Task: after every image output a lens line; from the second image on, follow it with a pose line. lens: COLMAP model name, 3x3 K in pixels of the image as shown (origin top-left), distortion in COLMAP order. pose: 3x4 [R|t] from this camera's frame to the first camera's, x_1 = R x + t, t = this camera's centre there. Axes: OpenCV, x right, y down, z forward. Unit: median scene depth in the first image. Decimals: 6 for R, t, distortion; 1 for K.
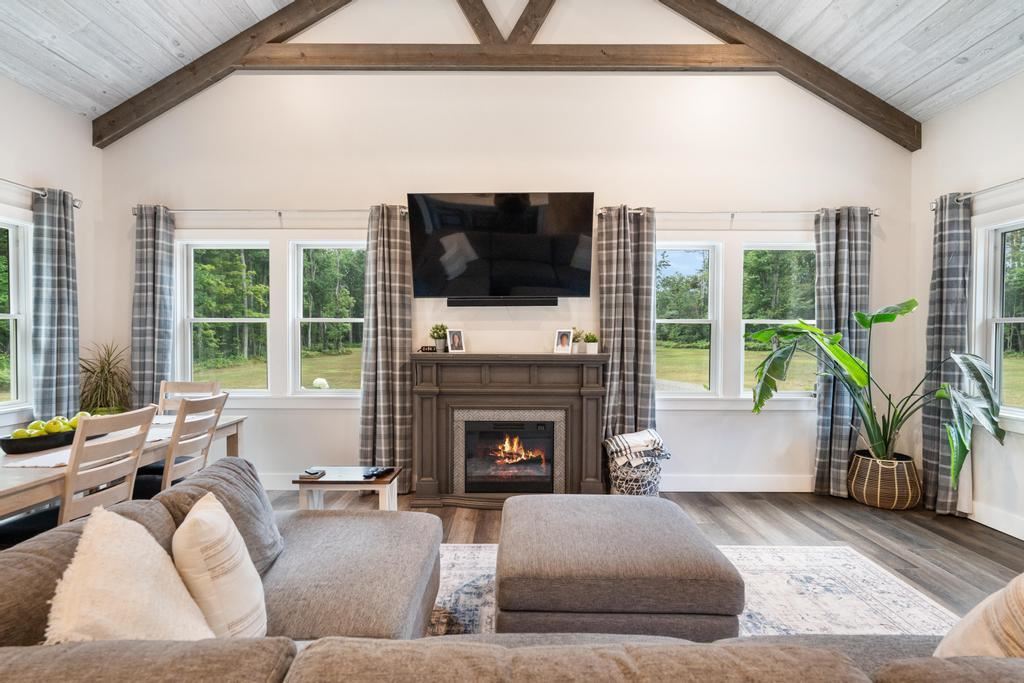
lens RADIAL K [[520.5, 0, 512.8], [0, 520.5, 345.5], [0, 0, 1]] dist [-0.003503, -0.000334]
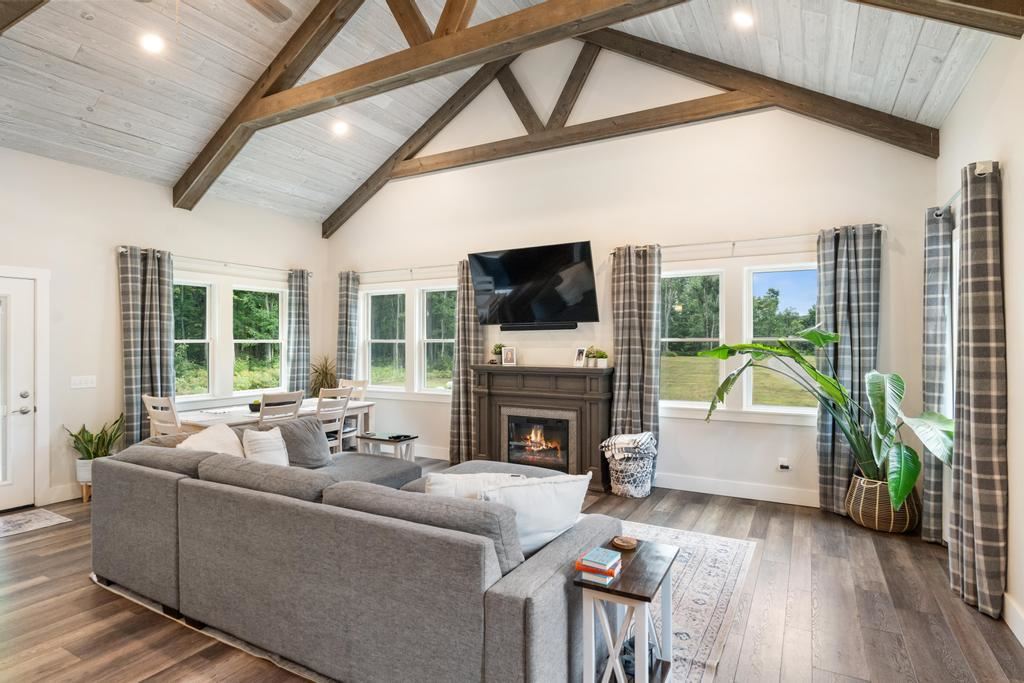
lens RADIAL K [[539.8, 0, 512.2], [0, 539.8, 339.4], [0, 0, 1]] dist [-0.006783, 0.003325]
pose [[0.874816, -0.007316, -0.484400, 0.583285], [-0.005617, 0.999666, -0.025242, -0.016800], [0.484422, 0.024803, 0.874483, -0.226298]]
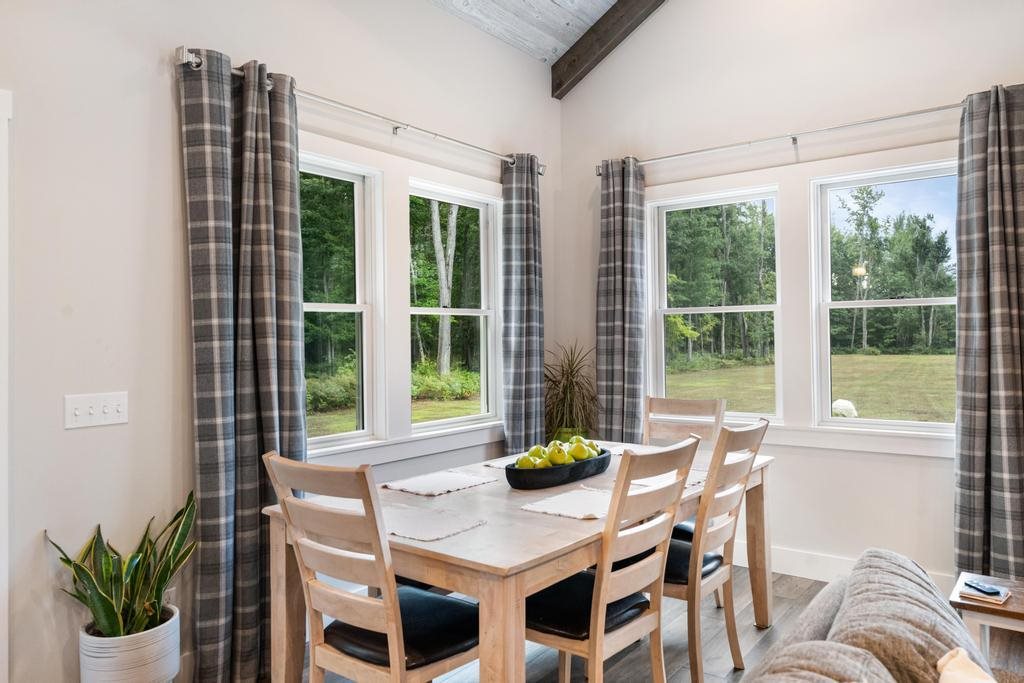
lens RADIAL K [[712.8, 0, 507.9], [0, 712.8, 324.0], [0, 0, 1]] dist [-0.003751, 0.003867]
pose [[0.794452, -0.025863, -0.606776, -0.209758], [0.001748, 0.999186, -0.040299, 0.007776], [0.607325, 0.030955, 0.793850, 0.100774]]
